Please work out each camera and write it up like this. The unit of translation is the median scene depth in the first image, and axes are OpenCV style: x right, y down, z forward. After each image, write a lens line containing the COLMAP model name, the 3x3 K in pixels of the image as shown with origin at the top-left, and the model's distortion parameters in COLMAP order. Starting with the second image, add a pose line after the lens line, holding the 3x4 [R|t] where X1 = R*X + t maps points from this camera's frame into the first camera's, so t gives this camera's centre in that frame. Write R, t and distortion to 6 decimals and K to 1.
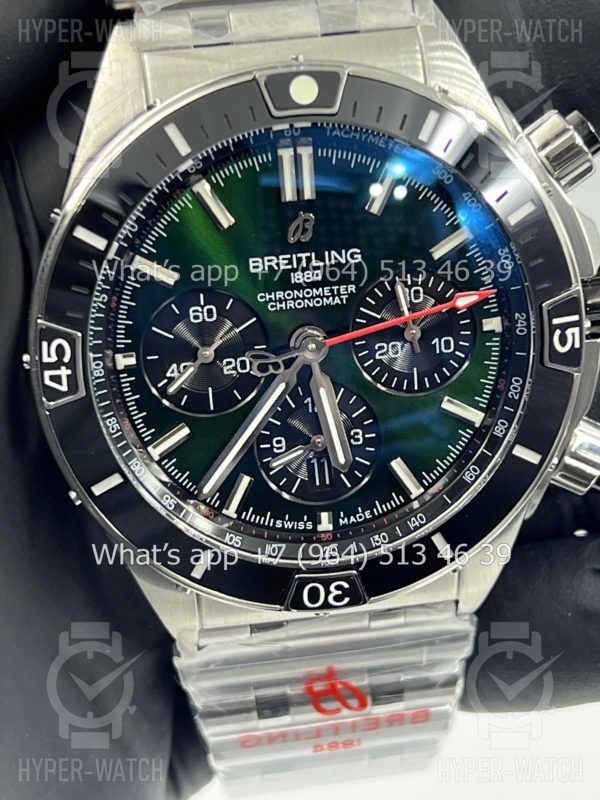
lens RADIAL K [[1891.5, 0, 300.1], [0, 1891.5, 395.2], [0, 0, 1]] dist [0.245743, 0.000000]
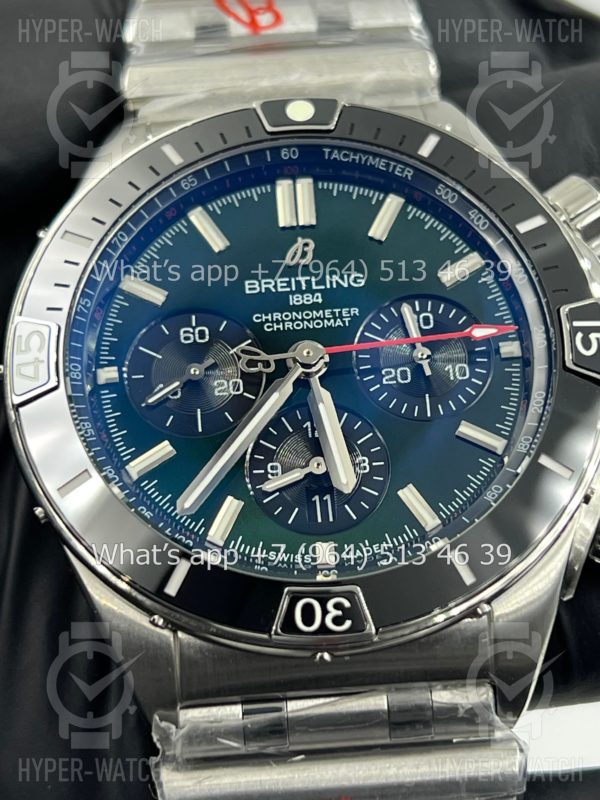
lens RADIAL K [[1891.5, 0, 297.1], [0, 1891.5, 398.6], [0, 0, 1]] dist [0.245743, 0.000000]
pose [[0.994092, -0.037497, -0.101863, 0.092400], [-0.026855, 0.824302, -0.565514, 0.506641], [0.105171, 0.564908, 0.818424, 0.259724]]
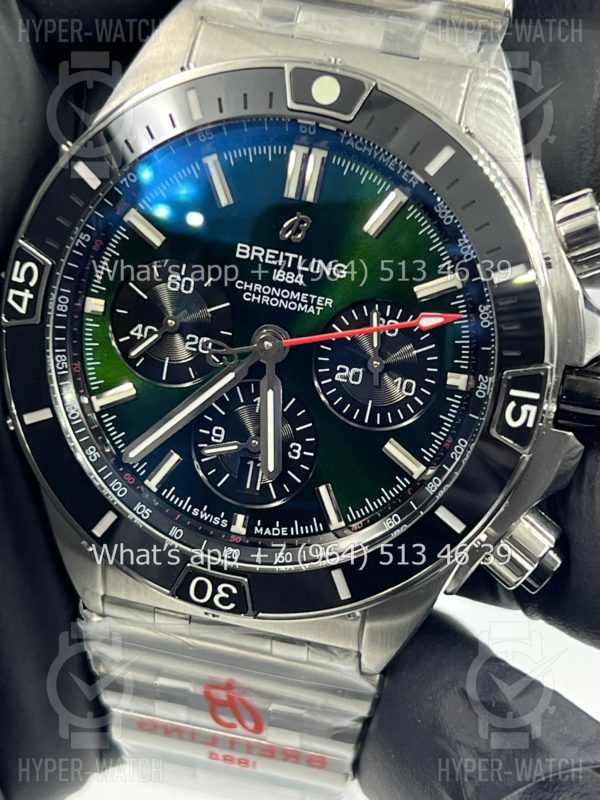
lens RADIAL K [[1891.5, 0, 299.0], [0, 1891.5, 402.4], [0, 0, 1]] dist [0.245743, 0.000000]
pose [[0.927322, 0.290741, -0.235676, 0.259933], [-0.307228, 0.950966, -0.035701, 0.033029], [0.213740, 0.105513, 0.971176, 0.047451]]
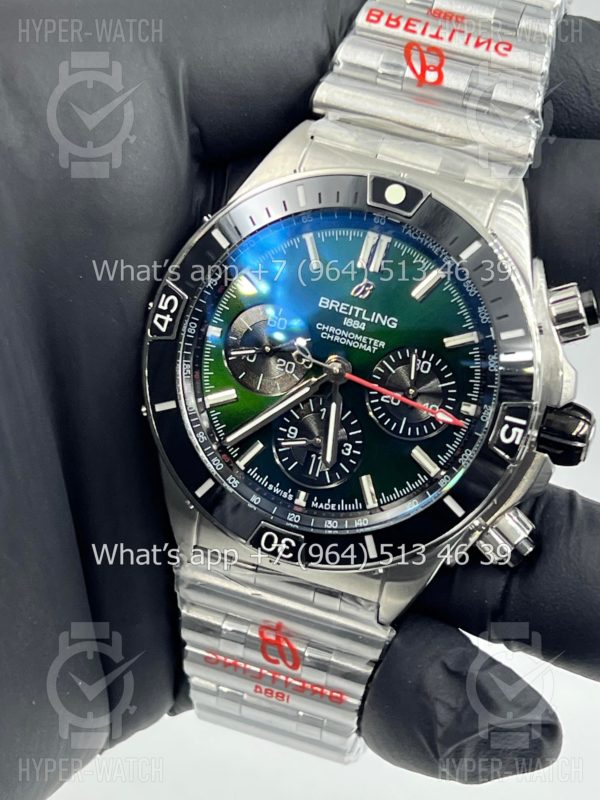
lens RADIAL K [[1891.5, 0, 293.8], [0, 1891.5, 397.6], [0, 0, 1]] dist [0.245743, 0.000000]
pose [[0.891391, 0.359738, -0.275701, 0.362796], [-0.402076, 0.908393, -0.114701, 0.161979], [0.209182, 0.213096, 0.954375, -0.315244]]
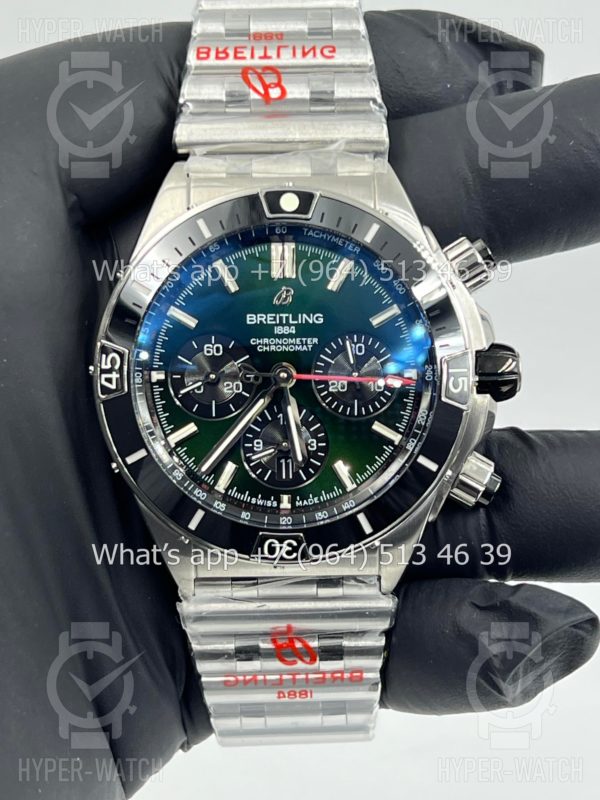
lens RADIAL K [[1891.5, 0, 304.5], [0, 1891.5, 400.7], [0, 0, 1]] dist [0.245743, 0.000000]
pose [[0.992126, 0.069666, -0.104080, 0.174931], [-0.088898, 0.977086, -0.193392, 0.273746], [0.088222, 0.201122, 0.975585, -0.422834]]
